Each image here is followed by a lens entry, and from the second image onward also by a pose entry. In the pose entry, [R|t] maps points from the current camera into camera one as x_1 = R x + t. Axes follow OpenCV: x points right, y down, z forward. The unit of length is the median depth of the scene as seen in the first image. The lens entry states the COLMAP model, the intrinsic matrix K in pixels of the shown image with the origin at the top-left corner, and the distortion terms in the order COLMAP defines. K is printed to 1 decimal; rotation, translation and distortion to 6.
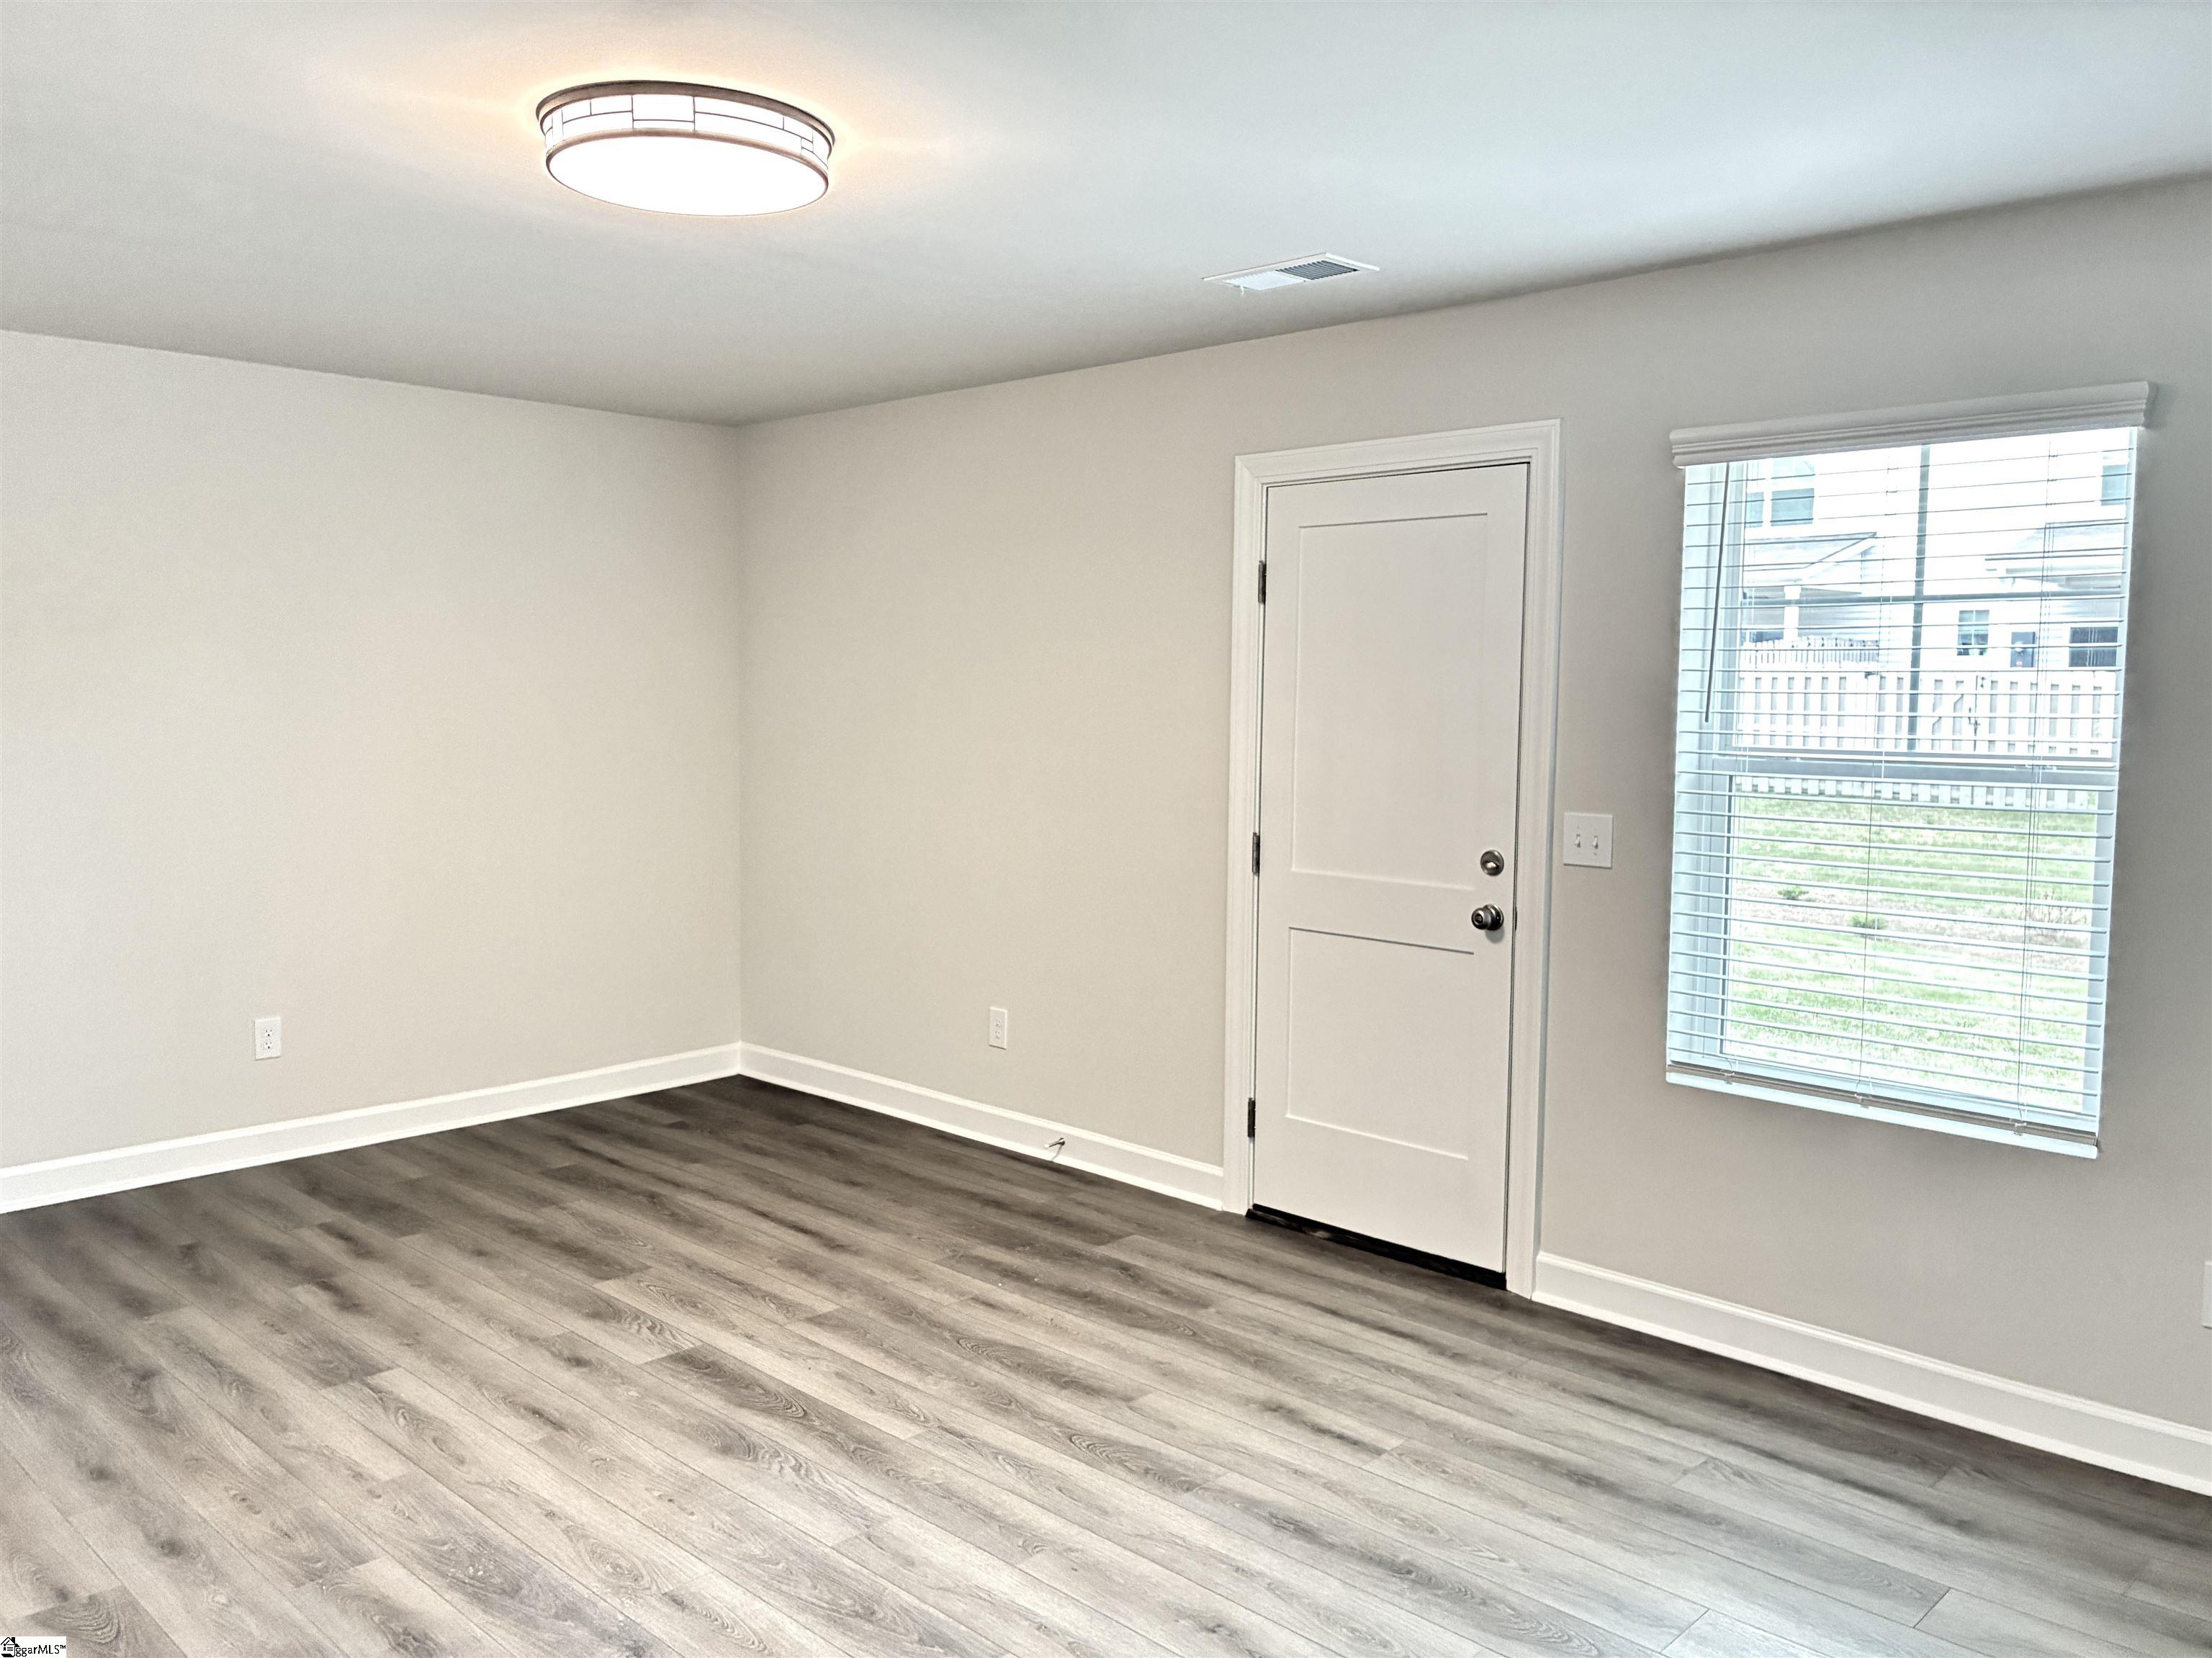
lens RADIAL K [[1694.8, 0, 1107.9], [0, 1694.8, 844.4], [0, 0, 1]] dist [0.017825, -0.013502]
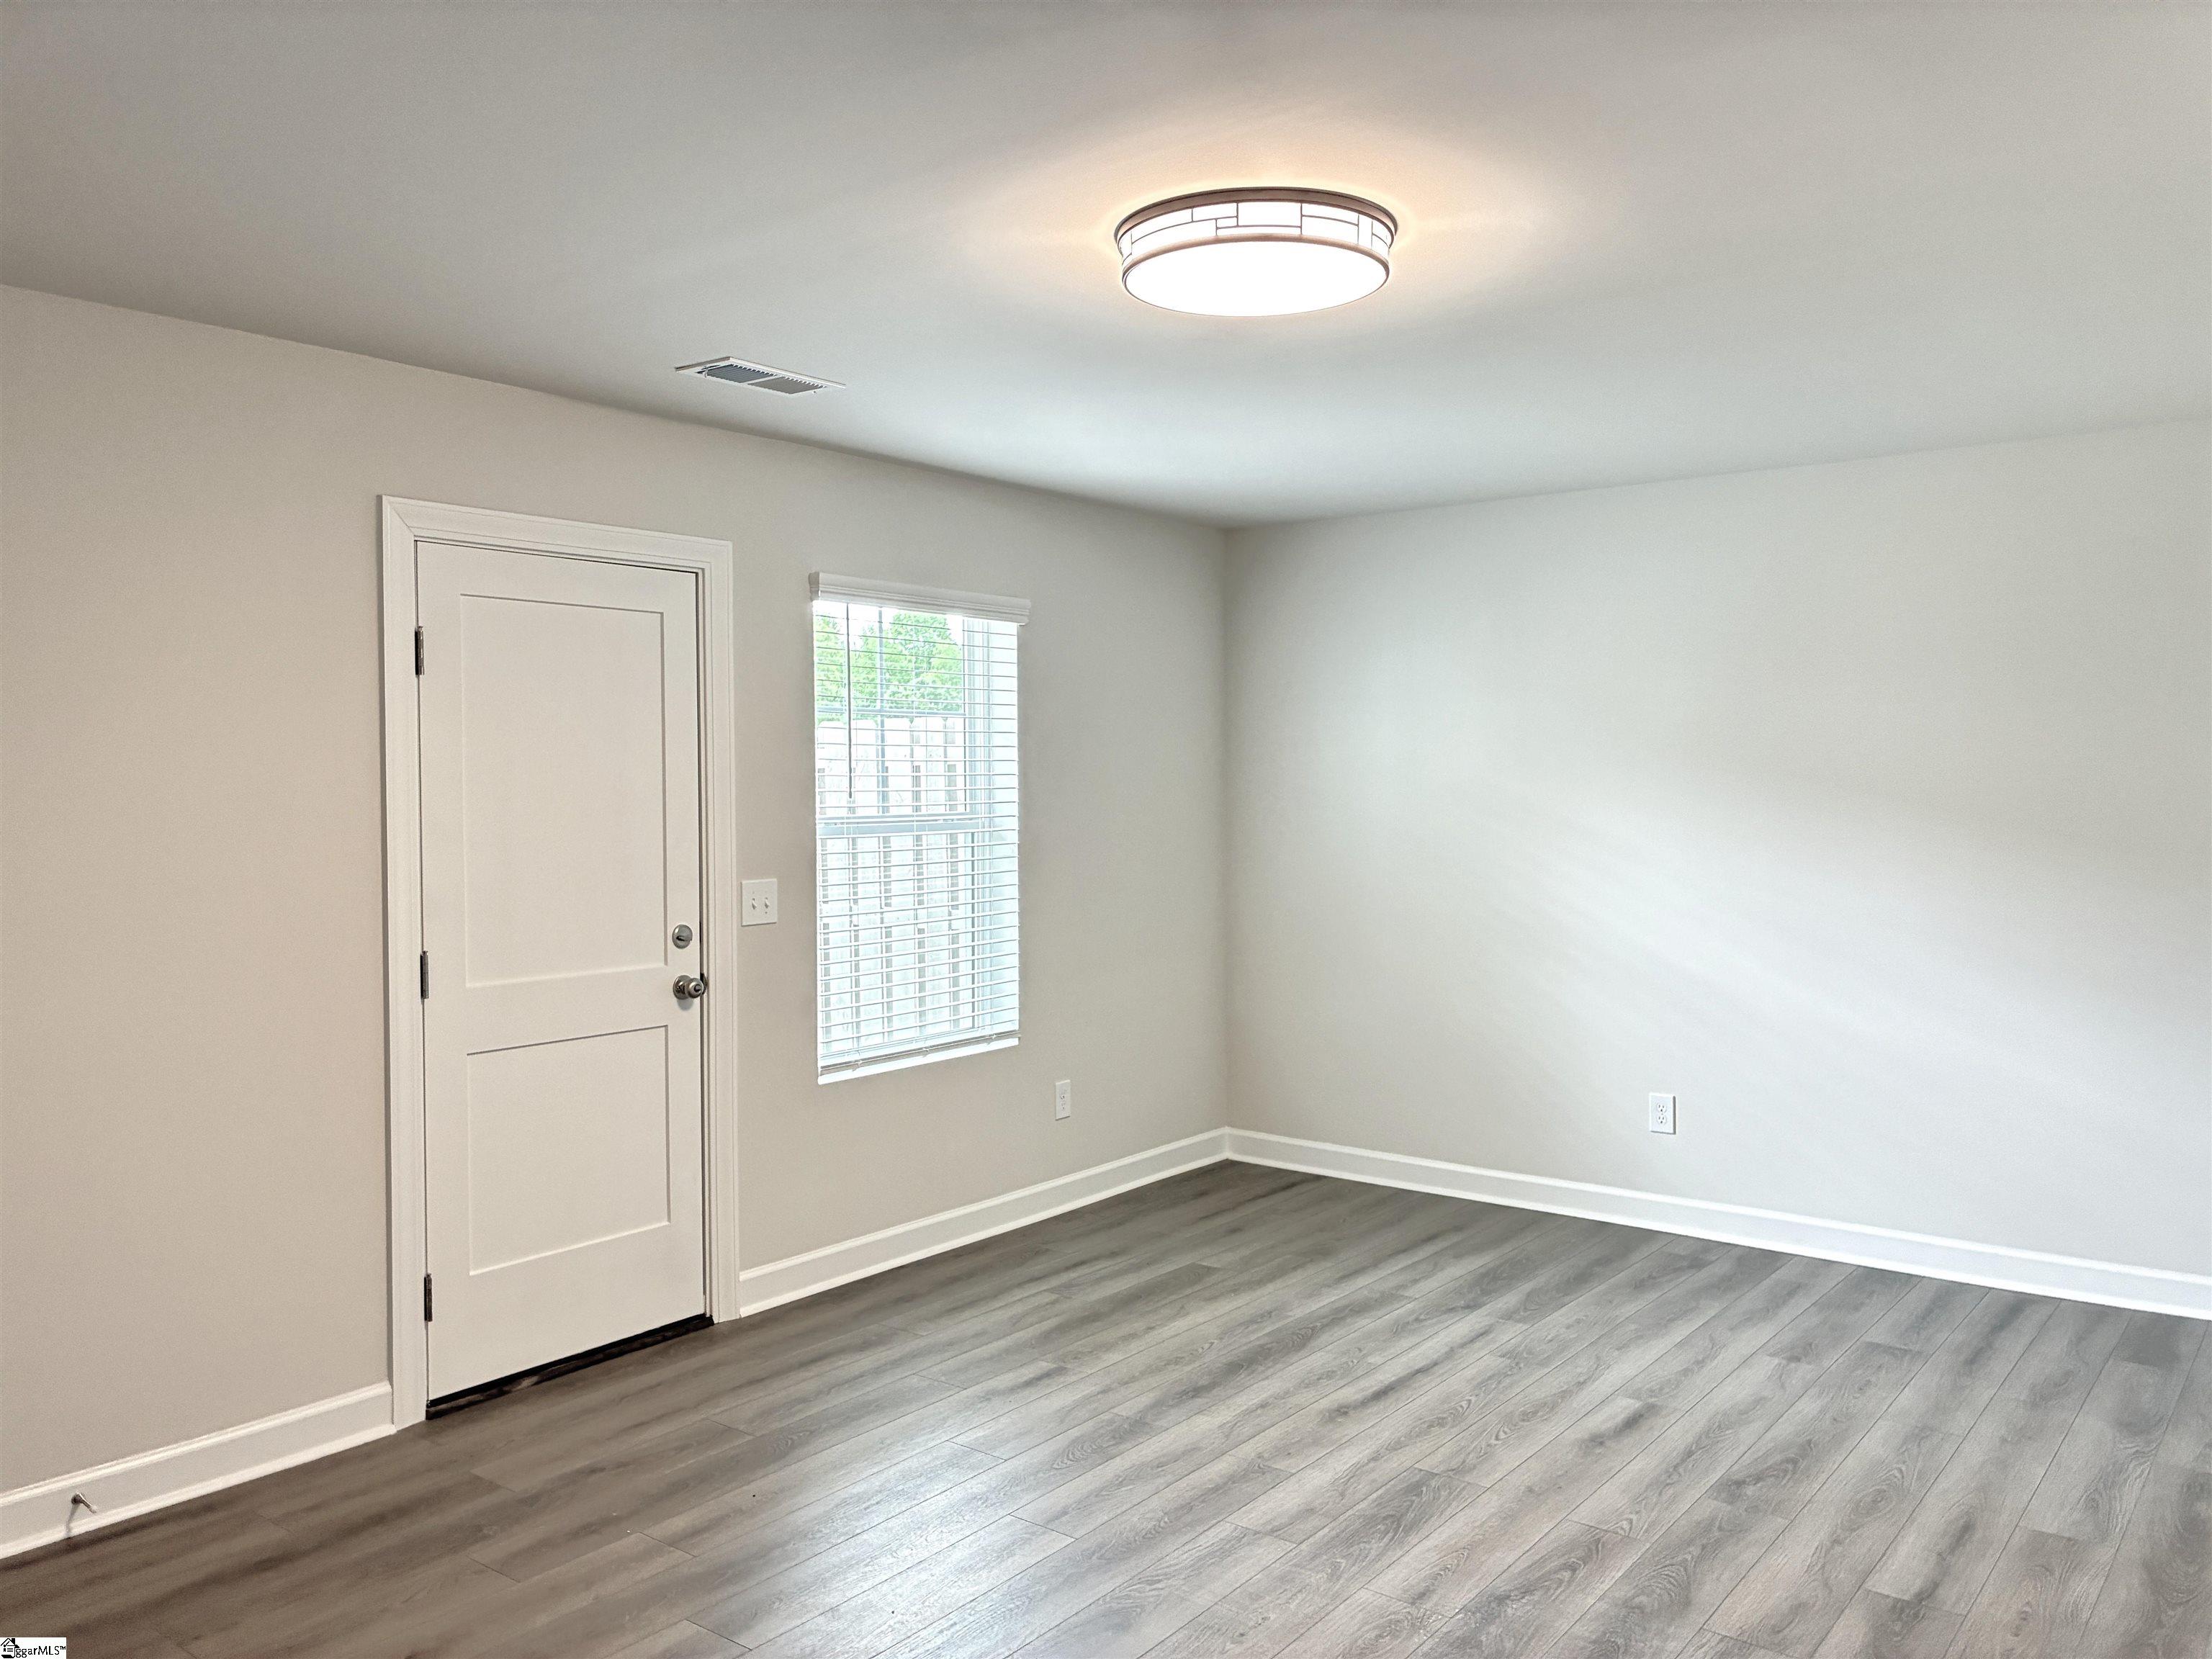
lens RADIAL K [[1694.9, 0, 1107.6], [0, 1694.9, 817.8], [0, 0, 1]] dist [0.017825, -0.013502]
pose [[-0.104579, -0.035949, 0.993867, -0.957214], [0.096583, 0.994256, 0.046126, -0.096143], [-0.989816, 0.100815, -0.100506, 0.915422]]
